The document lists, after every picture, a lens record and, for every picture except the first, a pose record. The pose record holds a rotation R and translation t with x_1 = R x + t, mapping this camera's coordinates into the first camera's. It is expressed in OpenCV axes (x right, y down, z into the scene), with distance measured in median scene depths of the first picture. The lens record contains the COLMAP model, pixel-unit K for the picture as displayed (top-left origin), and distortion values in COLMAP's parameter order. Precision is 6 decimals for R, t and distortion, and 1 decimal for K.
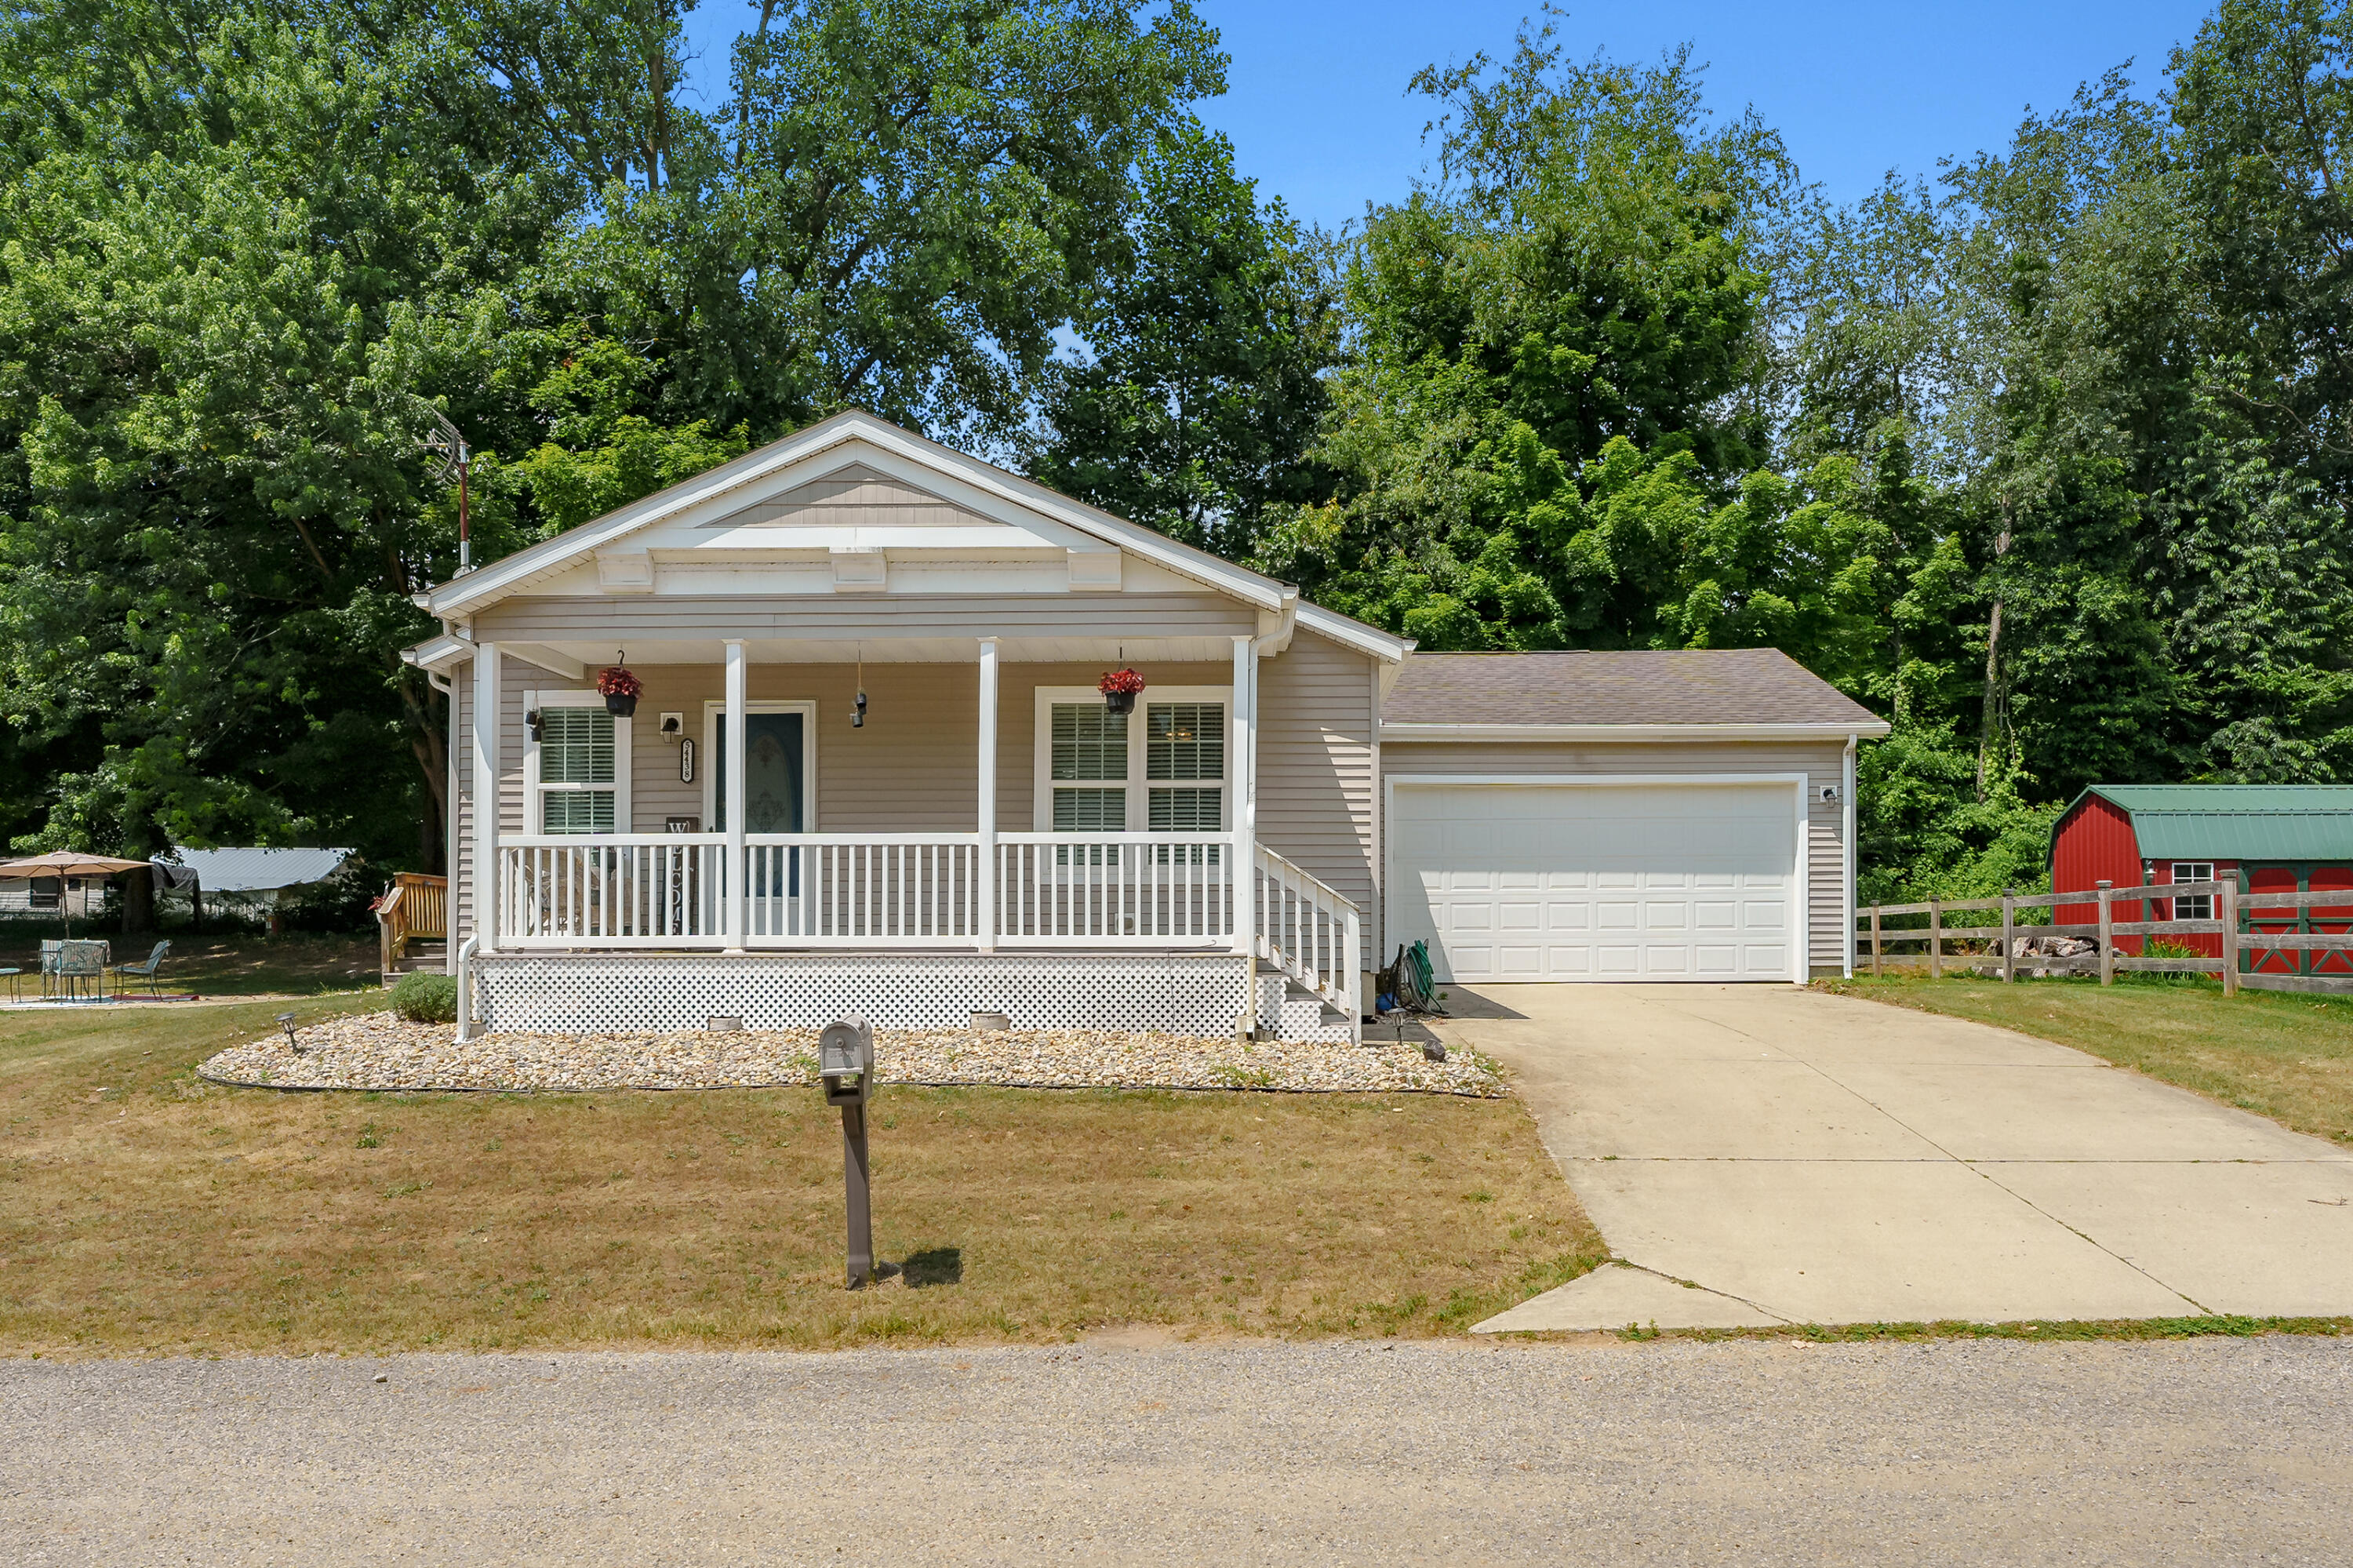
lens RADIAL K [[1547.4, 0, 1144.6], [0, 1547.4, 919.5], [0, 0, 1]] dist [-0.004641, 0.005671]
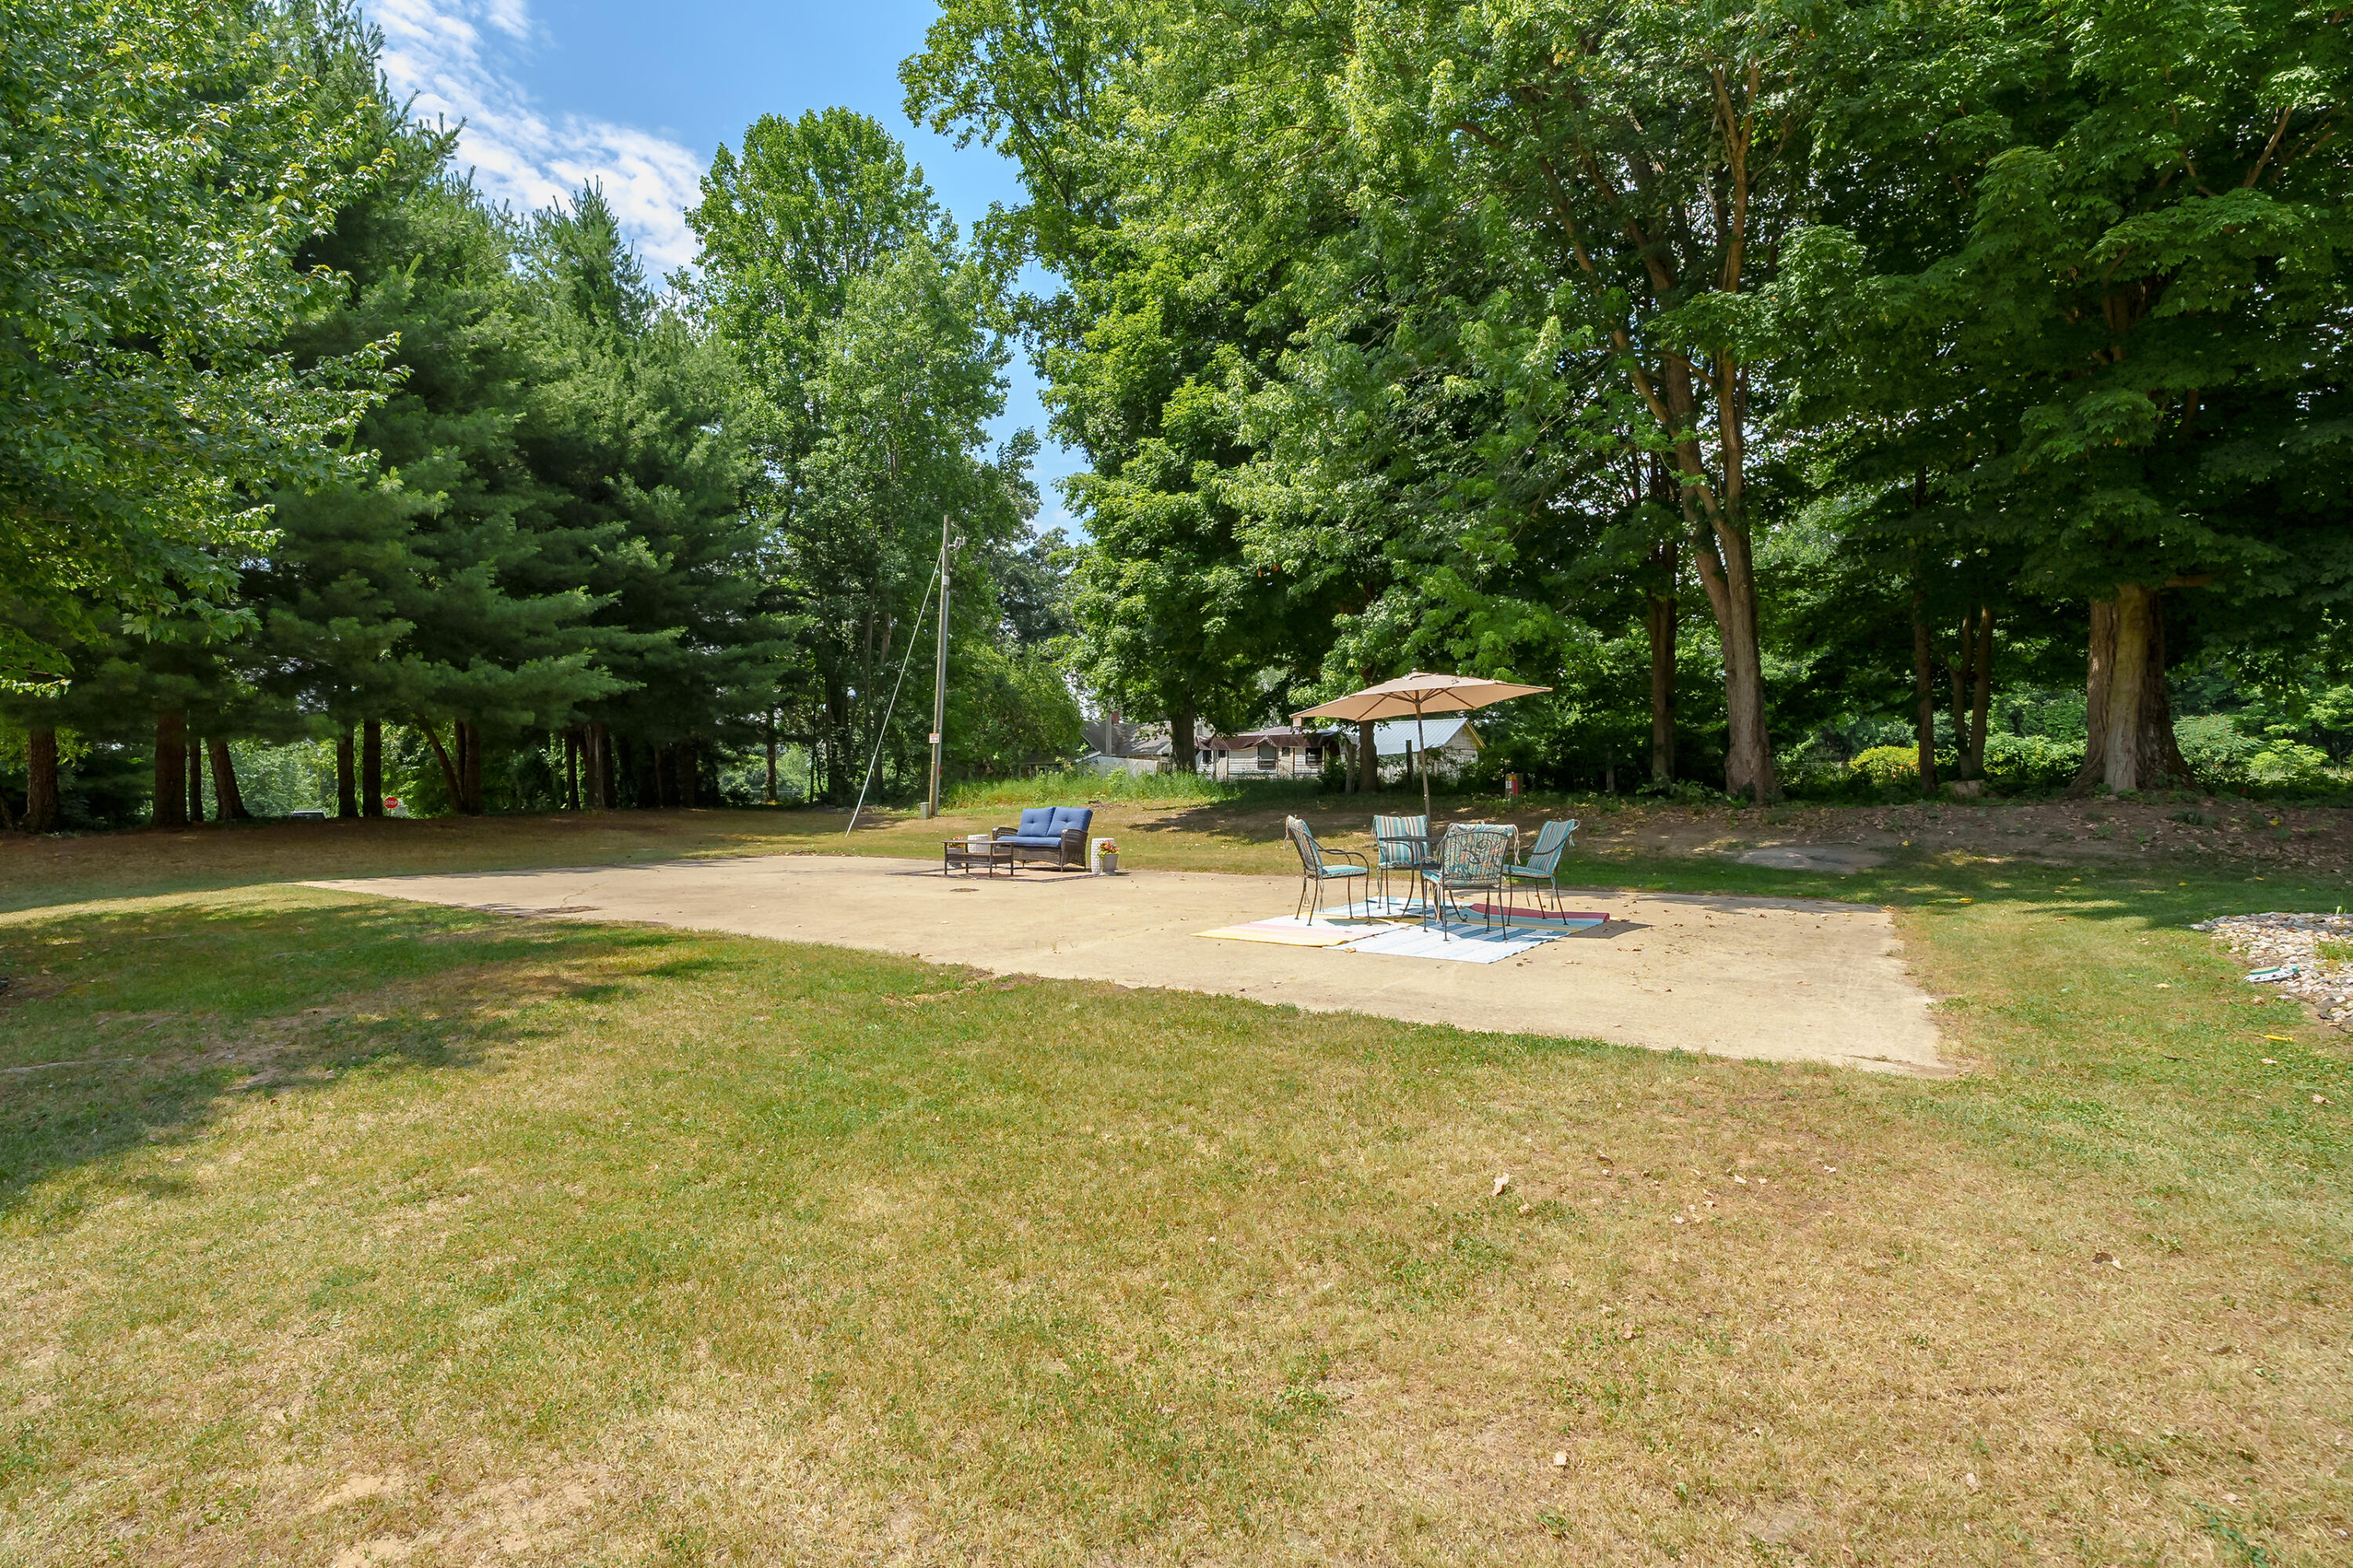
lens RADIAL K [[1077.1, 0, 1187.8], [0, 1077.1, 786.8], [0, 0, 1]] dist [-0.000668, 0.003256]
pose [[0.781580, -0.004862, -0.623786, -0.635332], [0.013588, 0.999865, 0.009232, -0.006015], [0.623657, -0.015692, 0.781541, 0.772563]]
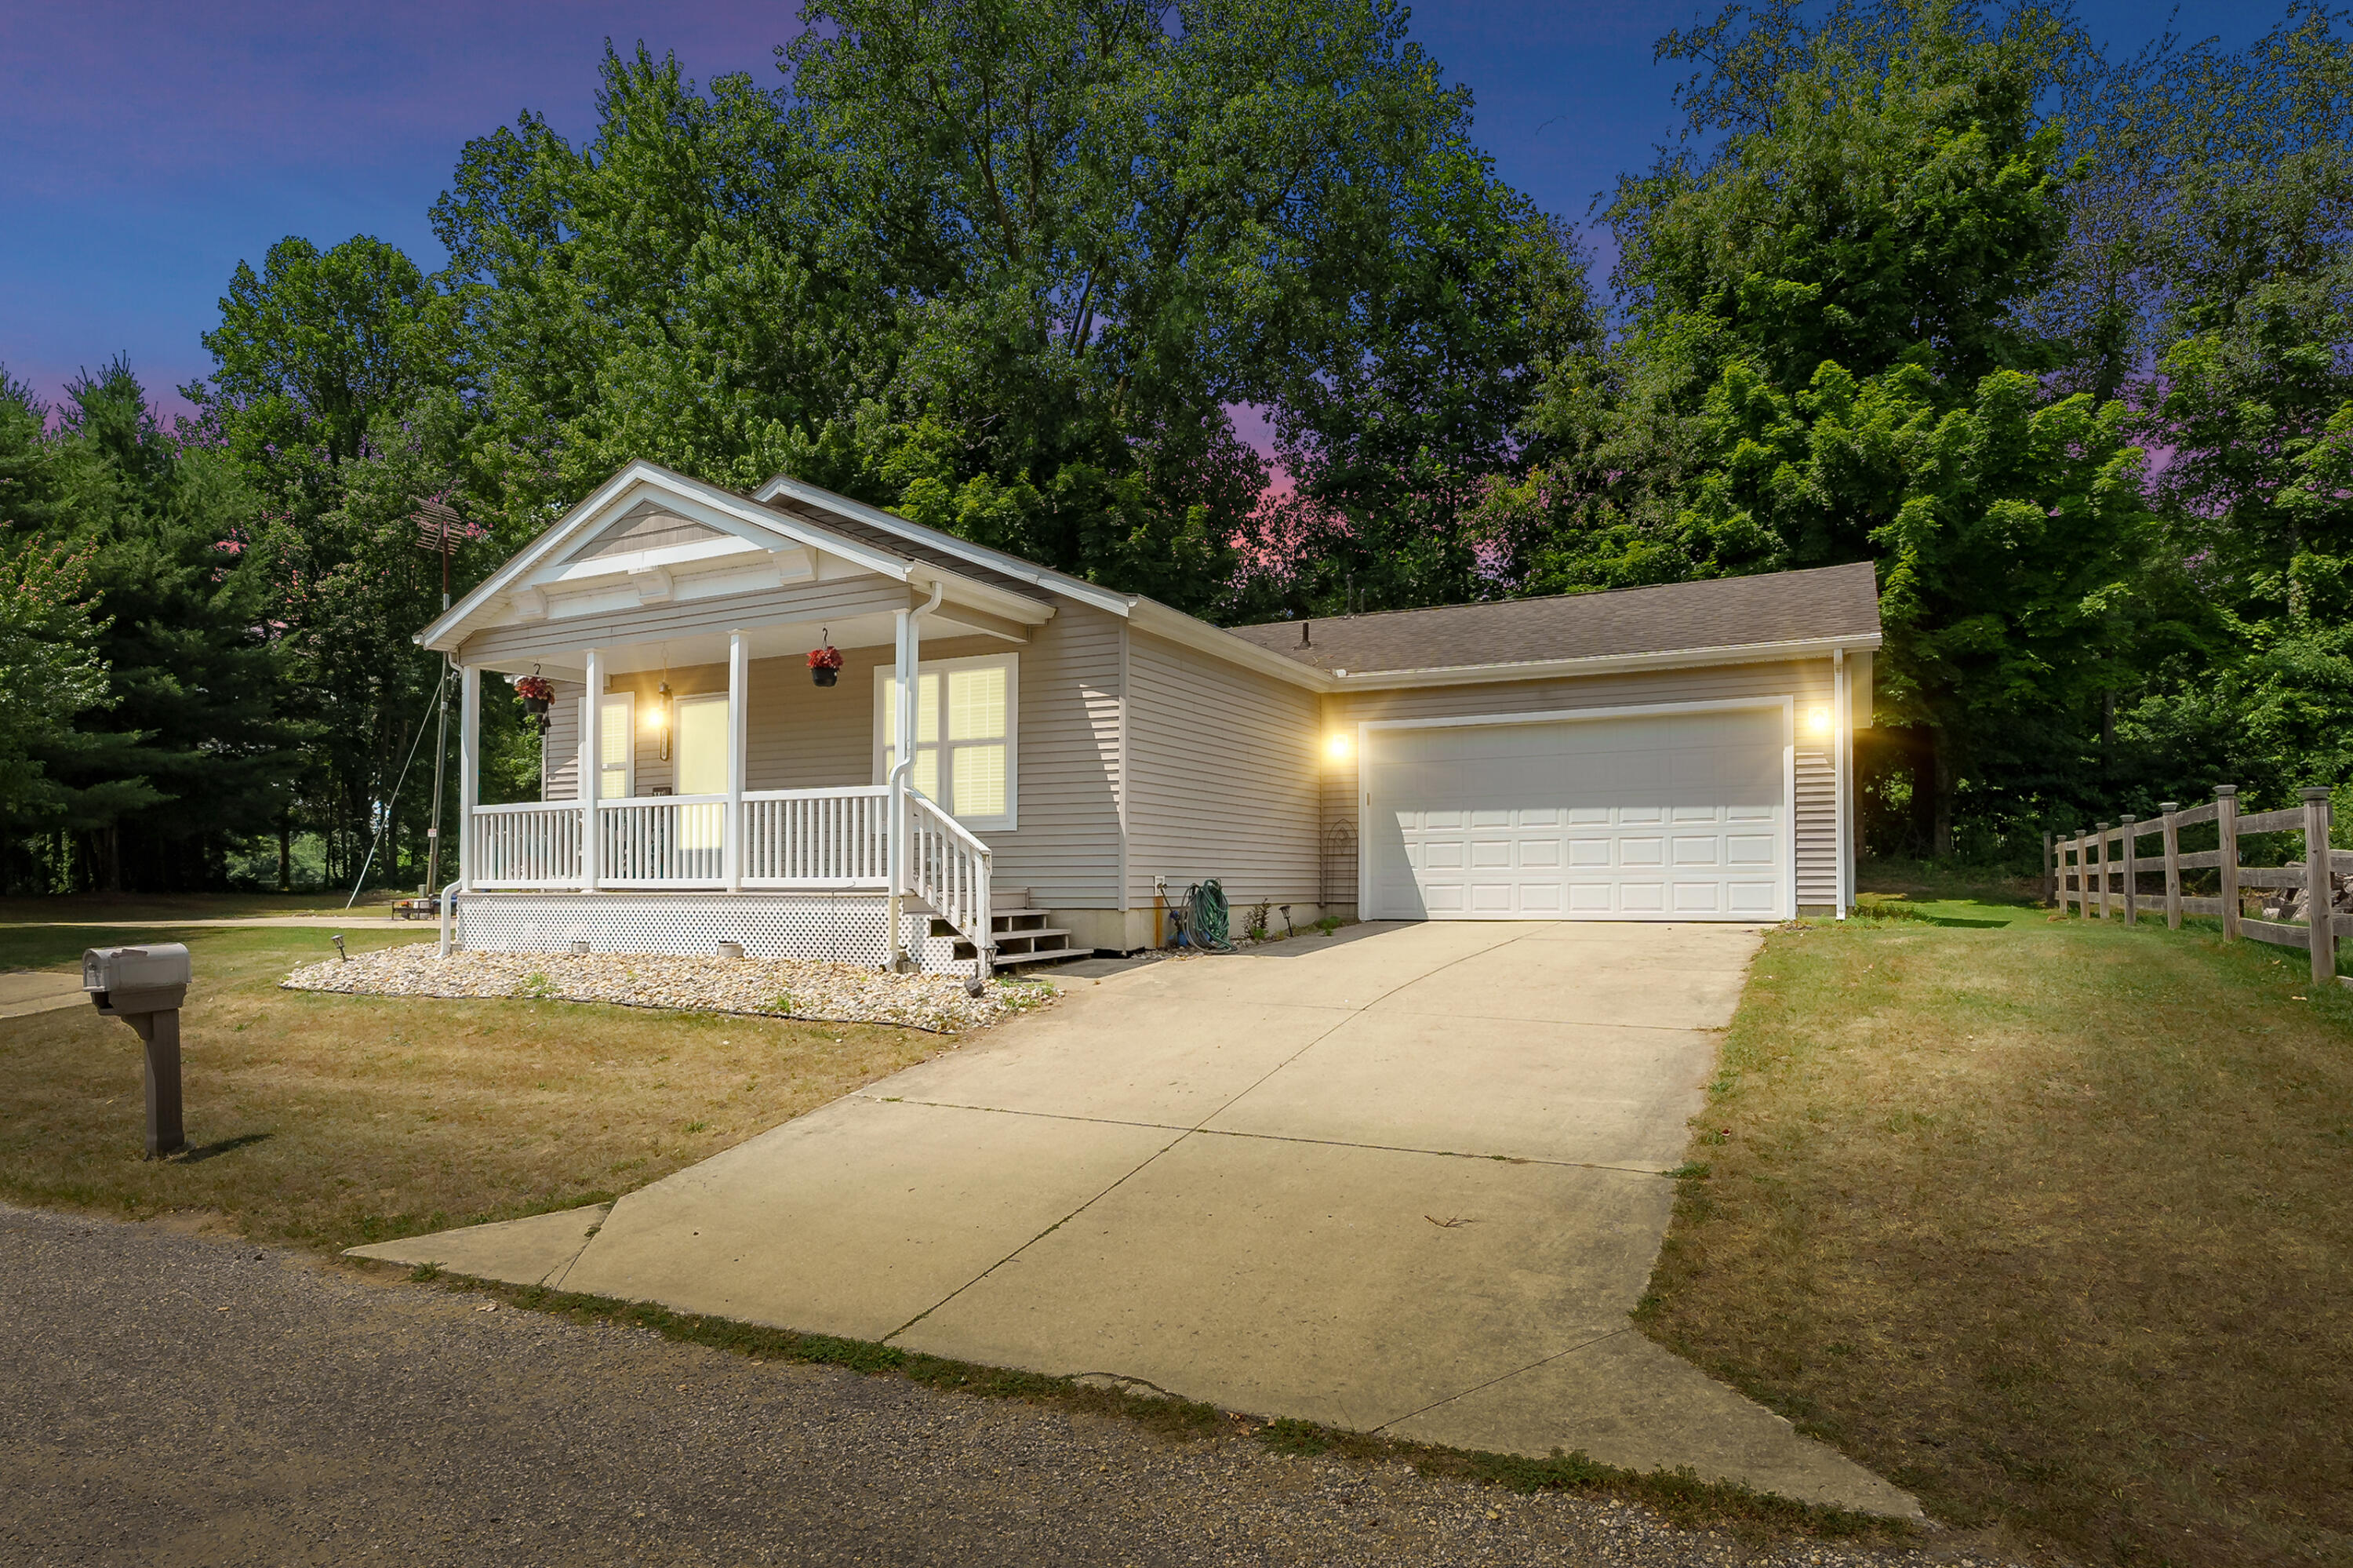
lens RADIAL K [[1263.9, 0, 1168.7], [0, 1263.9, 846.0], [0, 0, 1]] dist [-0.007070, 0.001586]
pose [[0.908776, -0.014696, -0.417024, 0.408172], [0.010170, 0.999863, -0.013072, 0.001213], [0.417159, 0.007638, 0.908801, 0.165849]]
